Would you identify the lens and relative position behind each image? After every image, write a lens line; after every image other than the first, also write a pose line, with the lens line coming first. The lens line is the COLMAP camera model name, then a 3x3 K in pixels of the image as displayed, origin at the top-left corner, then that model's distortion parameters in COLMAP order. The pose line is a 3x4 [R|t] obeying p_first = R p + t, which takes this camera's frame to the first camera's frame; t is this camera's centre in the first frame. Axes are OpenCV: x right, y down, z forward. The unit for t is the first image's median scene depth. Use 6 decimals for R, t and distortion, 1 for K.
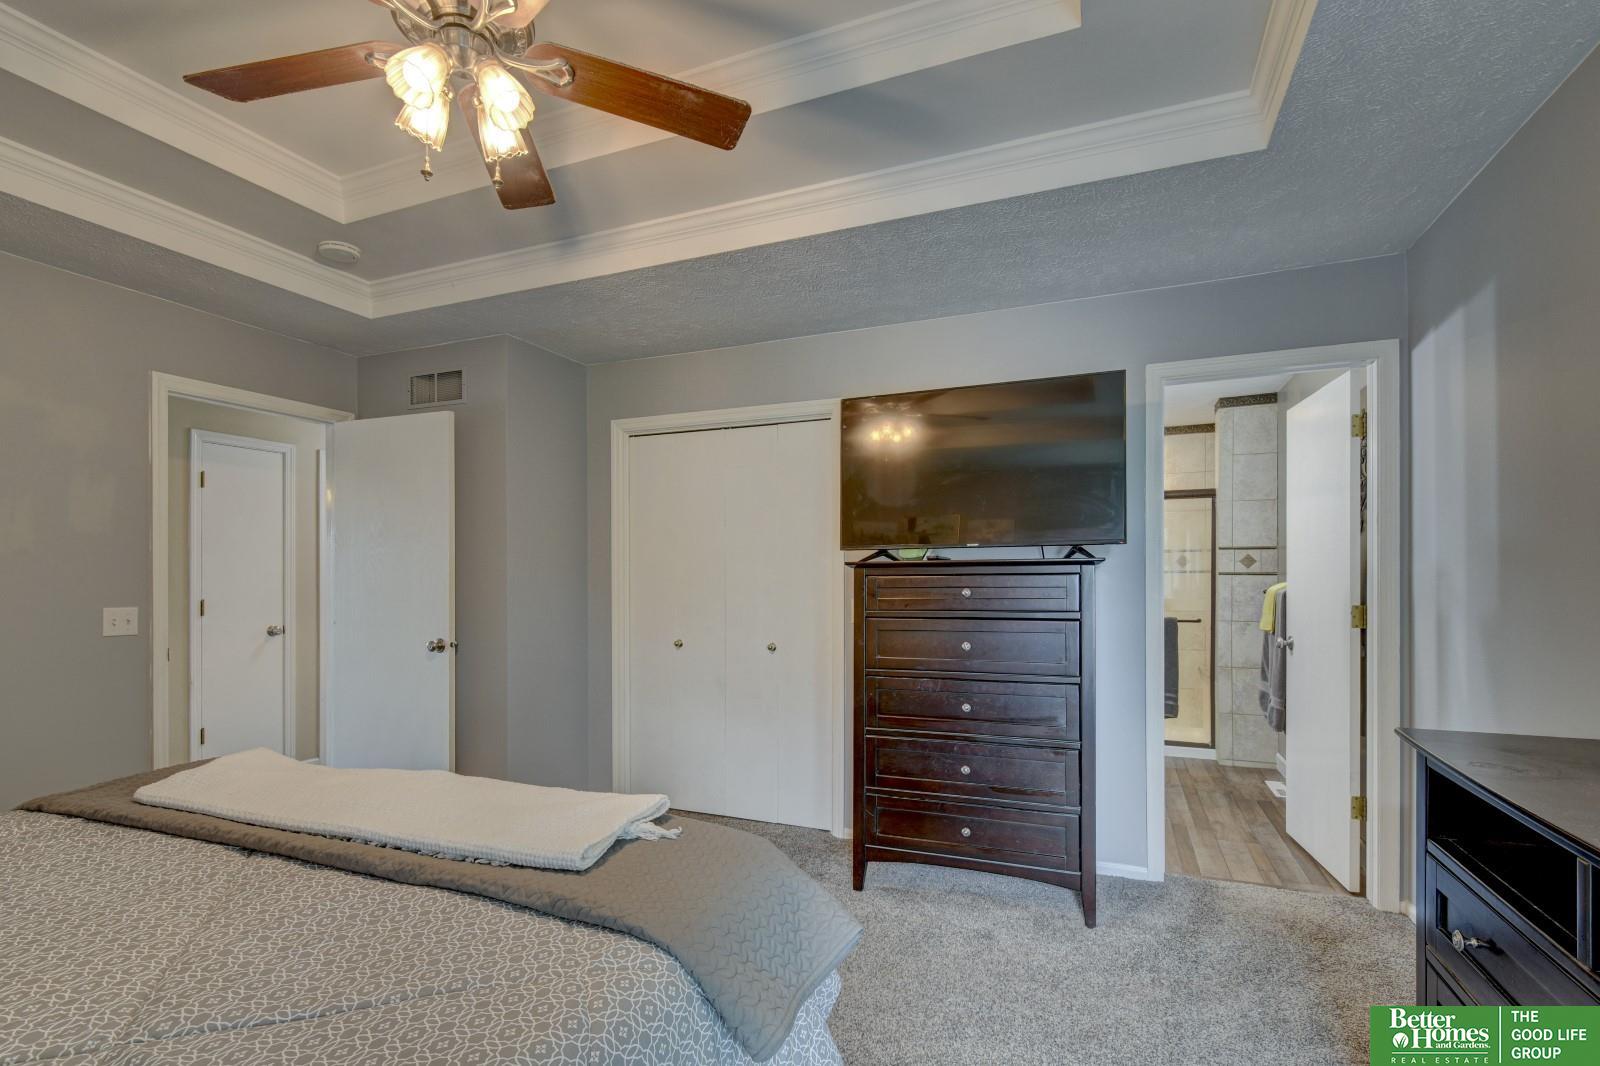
lens RADIAL K [[727.0, 0, 820.1], [0, 727.0, 569.0], [0, 0, 1]] dist [0.002434, -0.002660]
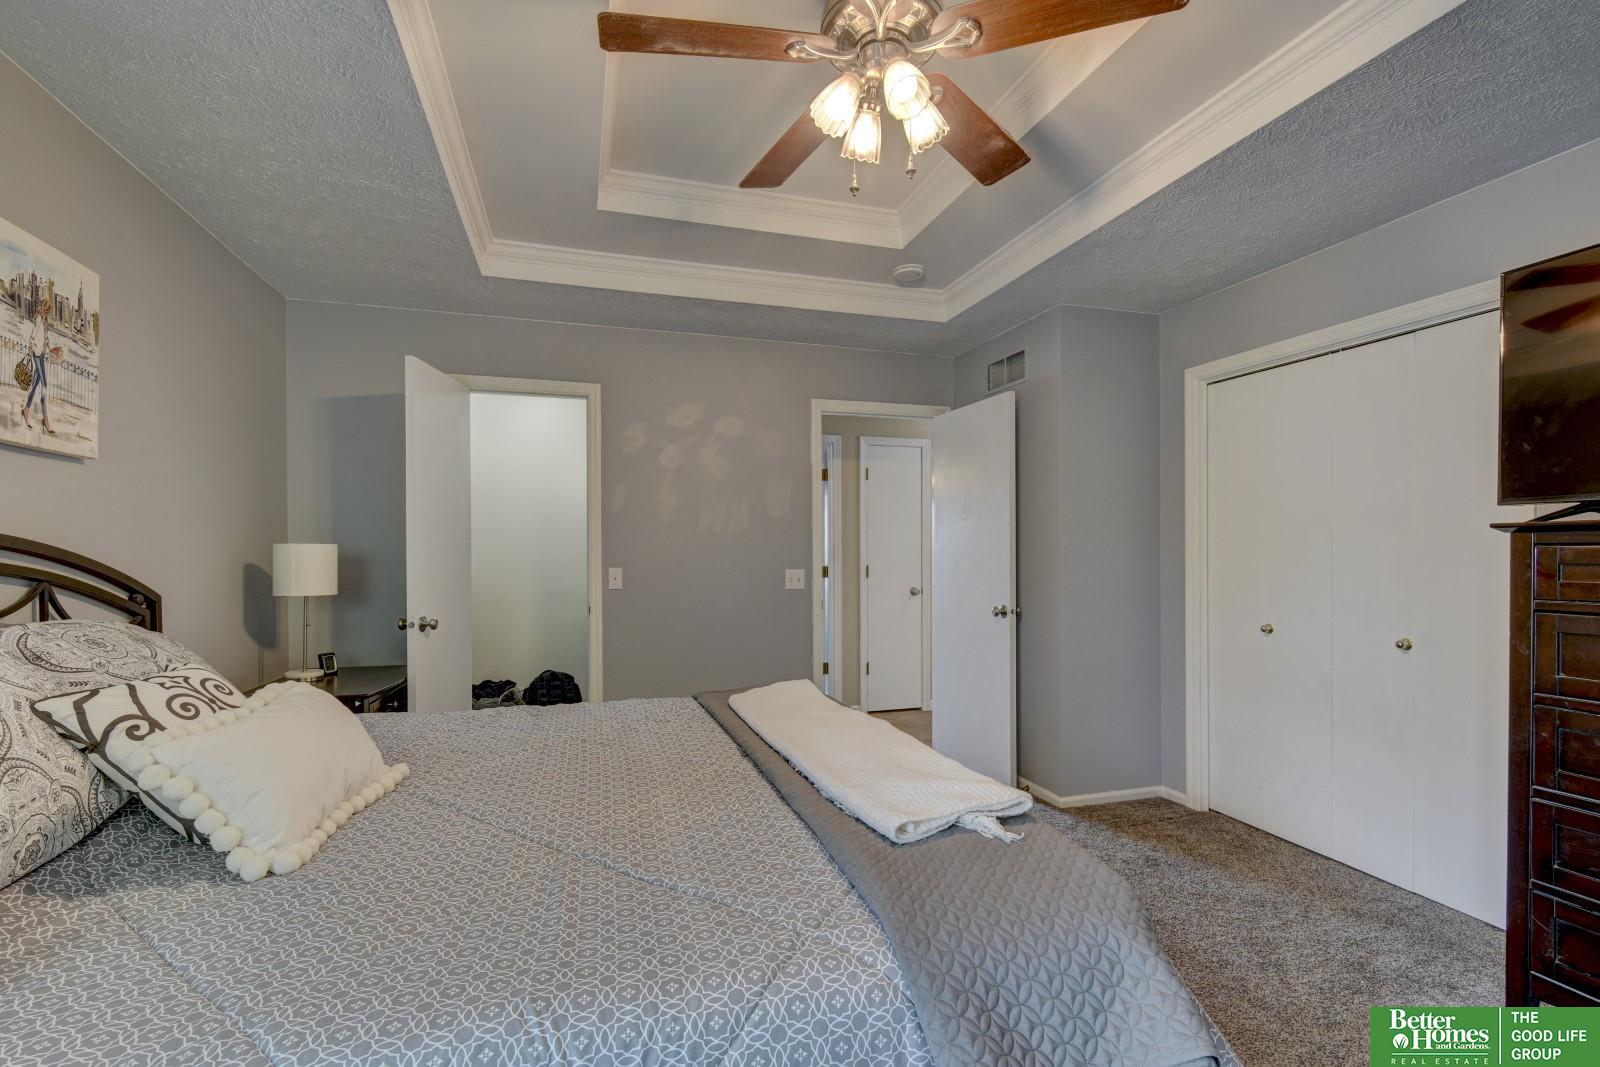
lens RADIAL K [[727.0, 0, 800.9], [0, 727.0, 548.1], [0, 0, 1]] dist [0.002434, -0.002660]
pose [[0.633756, -0.001037, -0.773532, 0.146332], [0.010094, 0.999925, 0.006929, 0.001582], [0.773467, -0.012199, 0.633719, 0.113036]]
